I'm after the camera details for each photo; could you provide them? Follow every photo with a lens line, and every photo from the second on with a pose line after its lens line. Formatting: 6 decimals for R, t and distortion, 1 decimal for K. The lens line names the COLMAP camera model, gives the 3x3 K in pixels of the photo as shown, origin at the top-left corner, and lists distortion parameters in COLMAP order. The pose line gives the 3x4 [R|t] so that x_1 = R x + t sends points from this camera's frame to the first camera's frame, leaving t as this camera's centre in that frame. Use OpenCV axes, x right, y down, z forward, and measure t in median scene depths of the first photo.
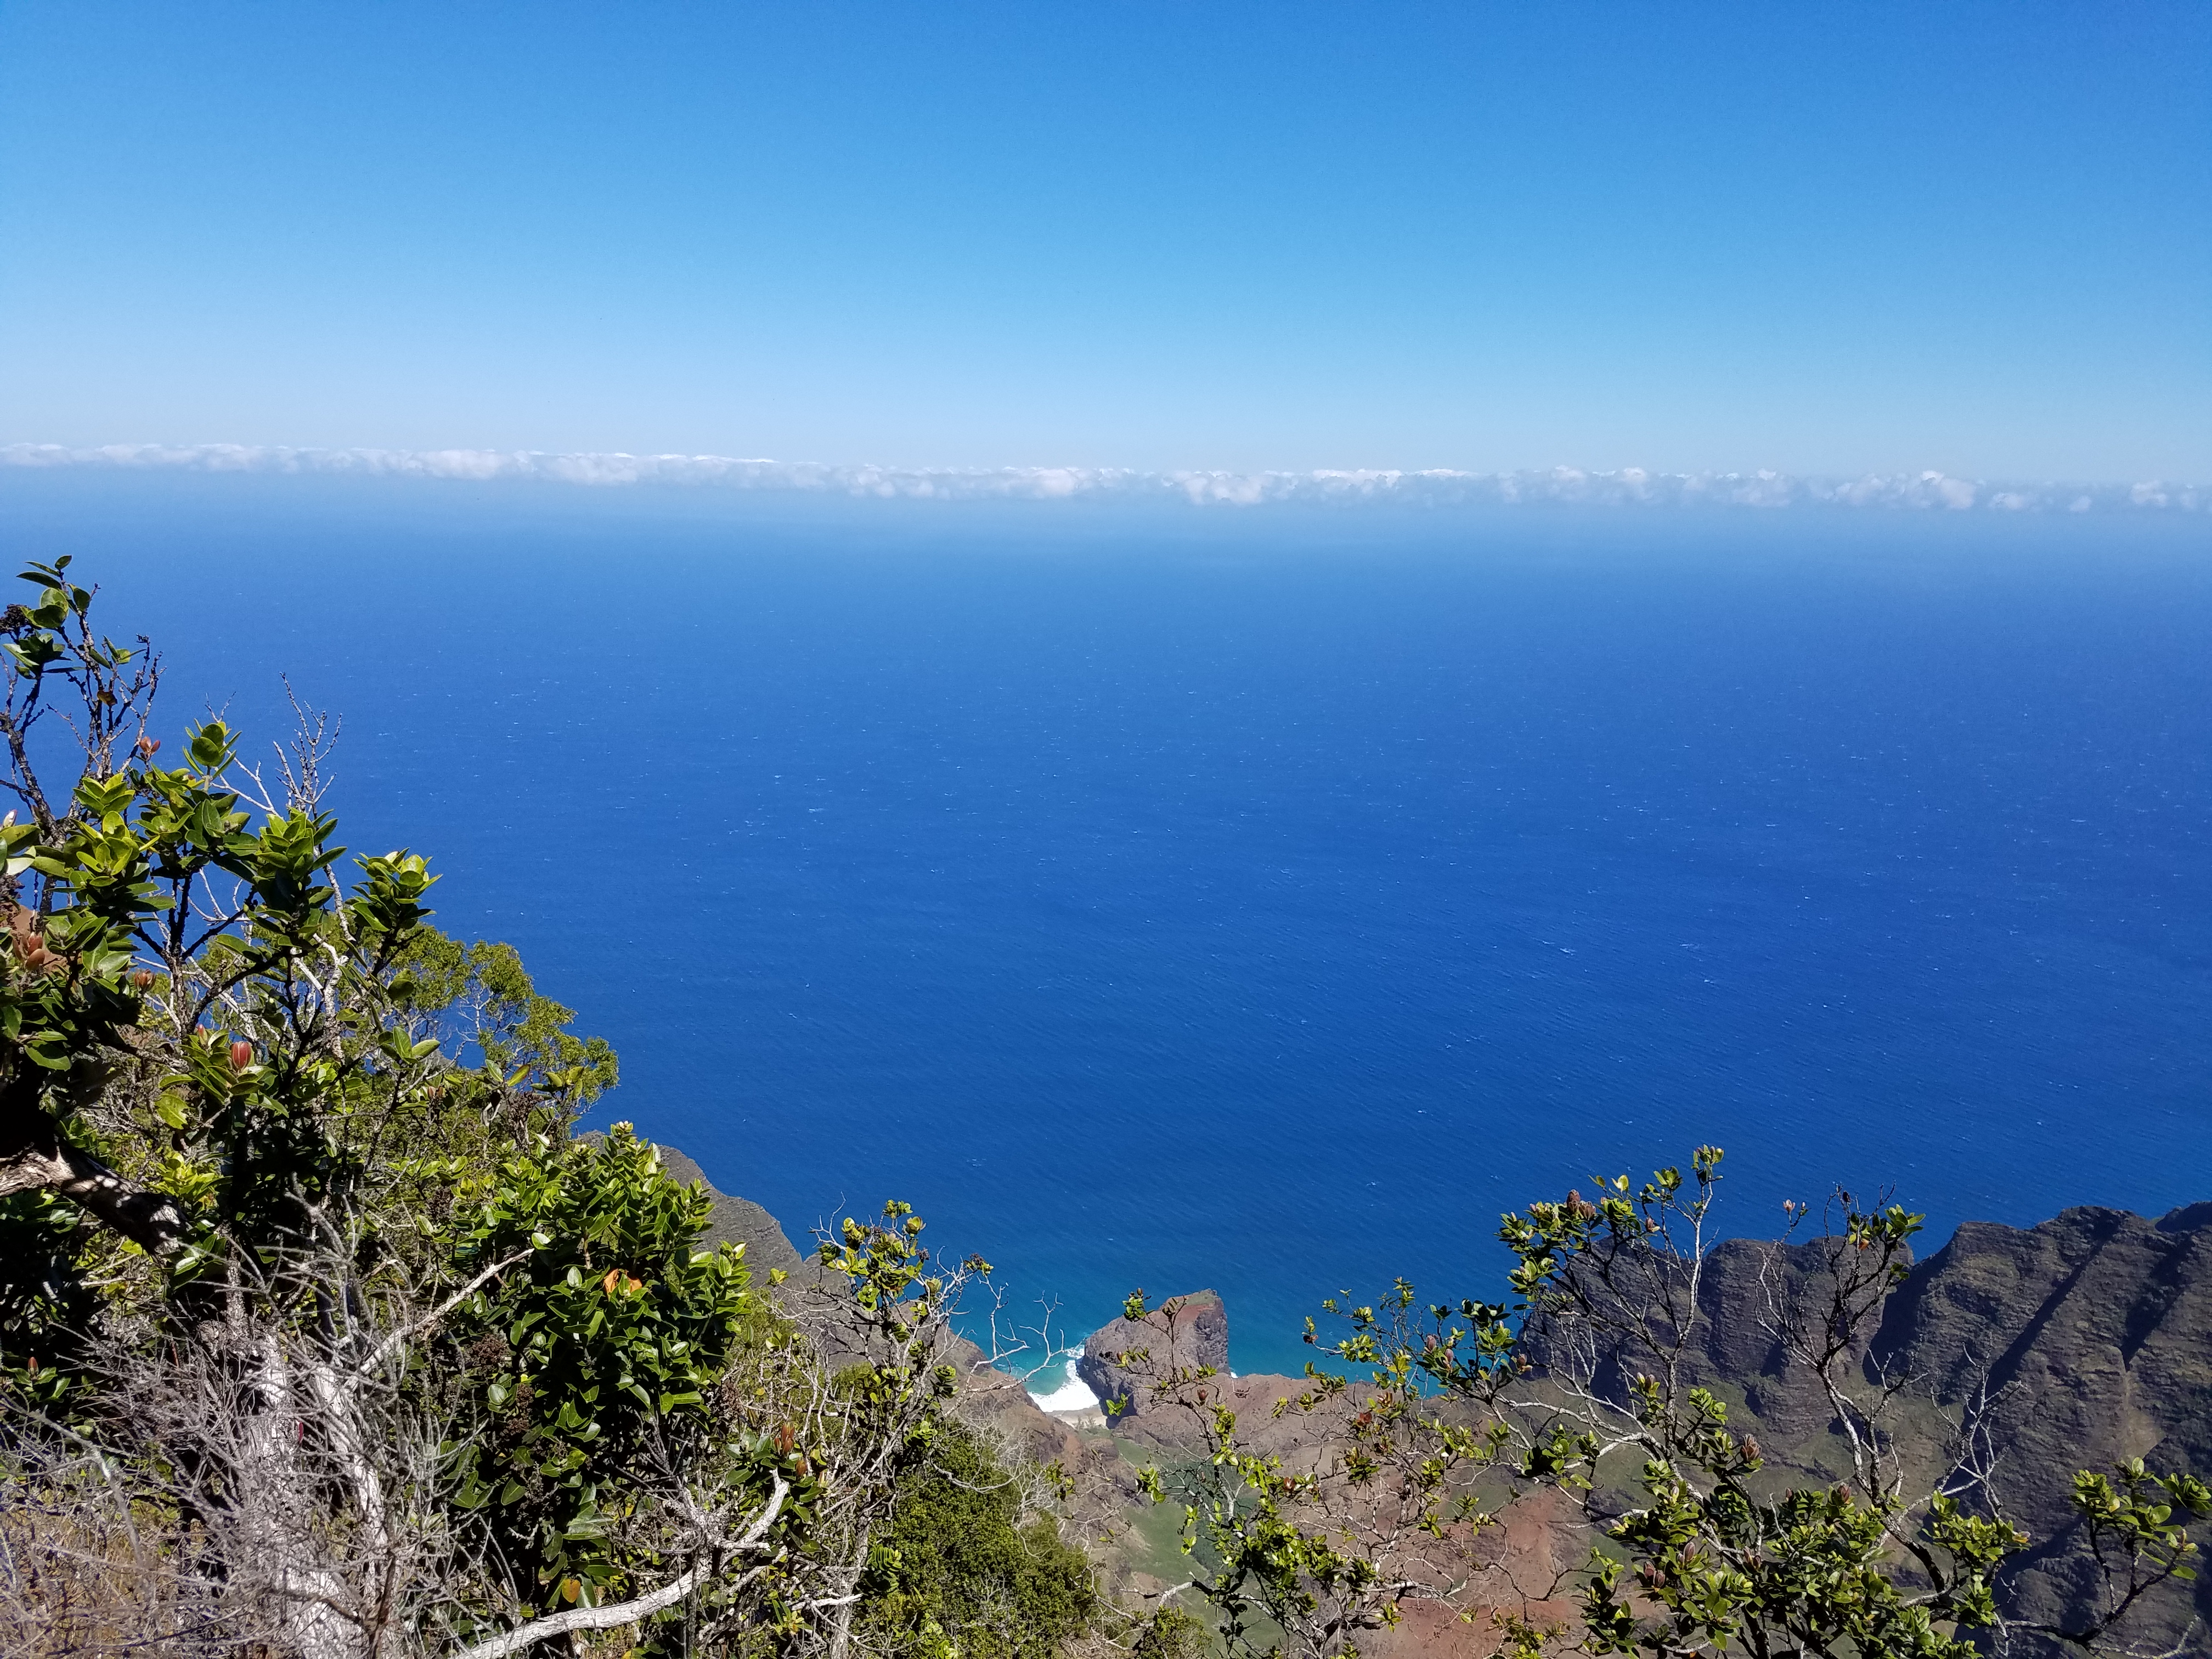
lens RADIAL K [[1674.1, 0, 1106.4], [0, 1674.1, 829.0], [0, 0, 1]] dist [0.000054, -0.001444]
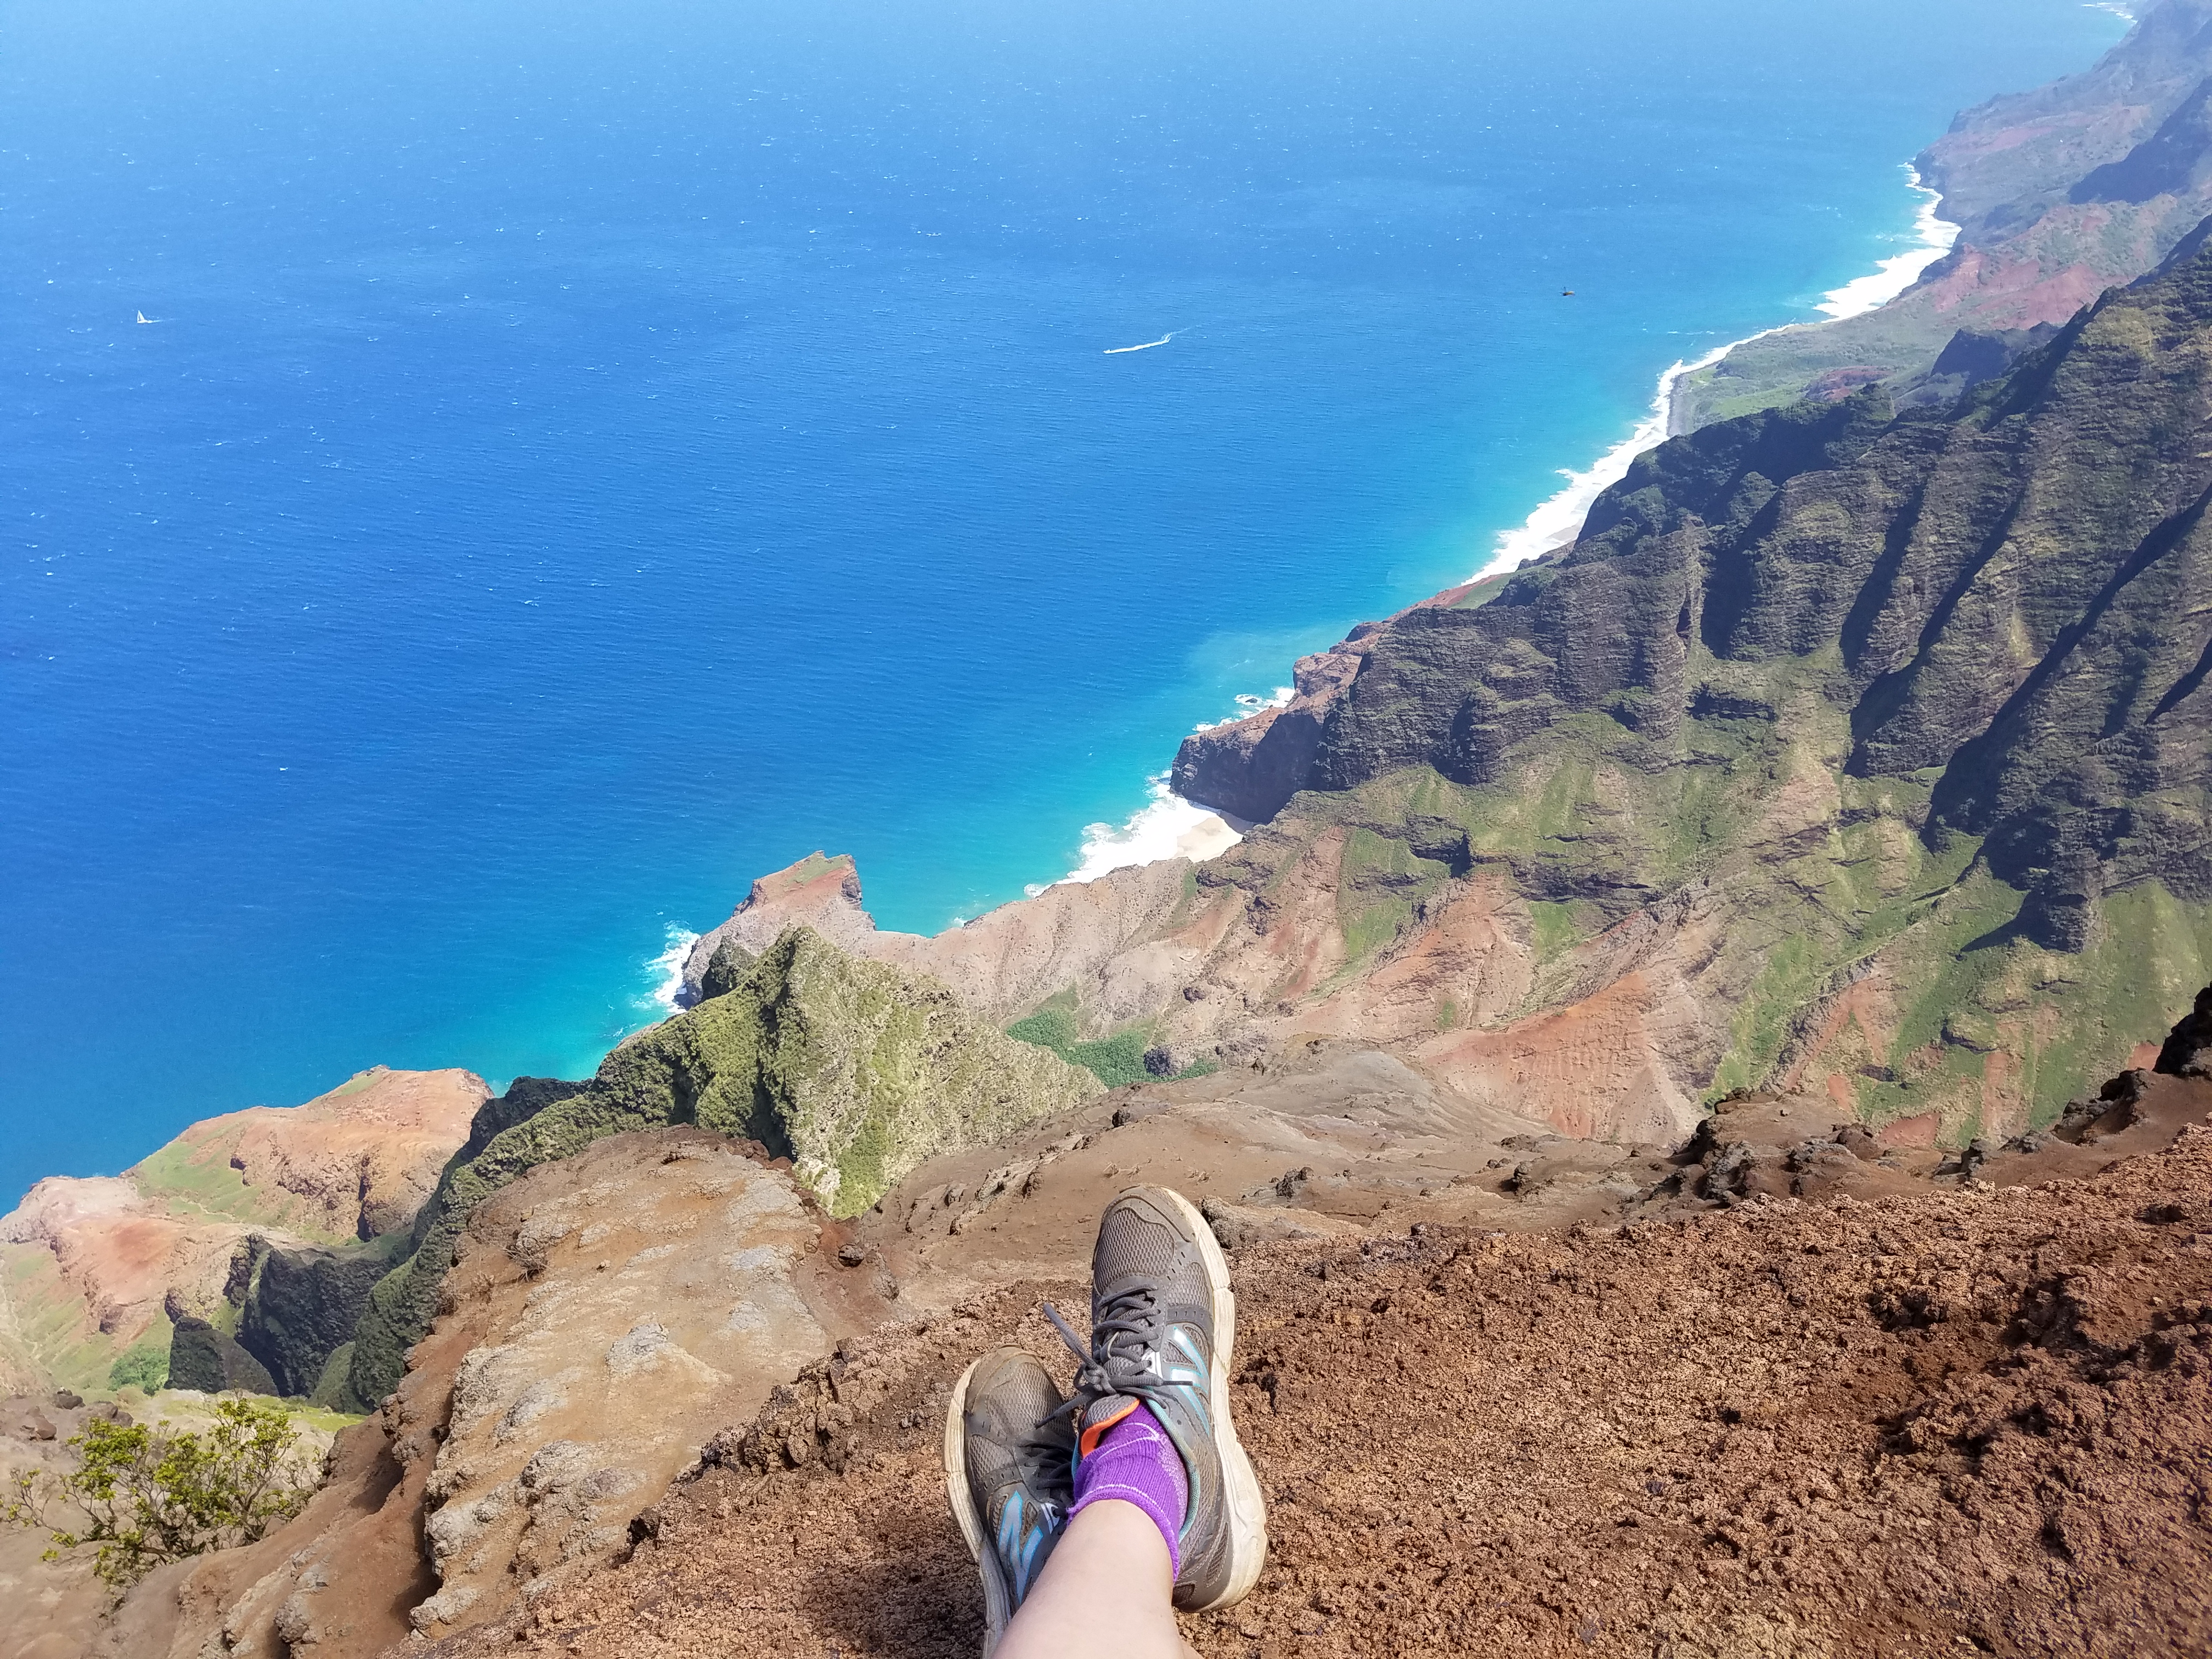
lens RADIAL K [[1674.1, 0, 1106.0], [0, 1674.1, 830.6], [0, 0, 1]] dist [0.000054, -0.001444]
pose [[0.723067, -0.376986, 0.578839, -0.460719], [0.157535, 0.905864, 0.393182, -0.036522], [-0.672574, -0.193110, 0.714390, 0.524479]]
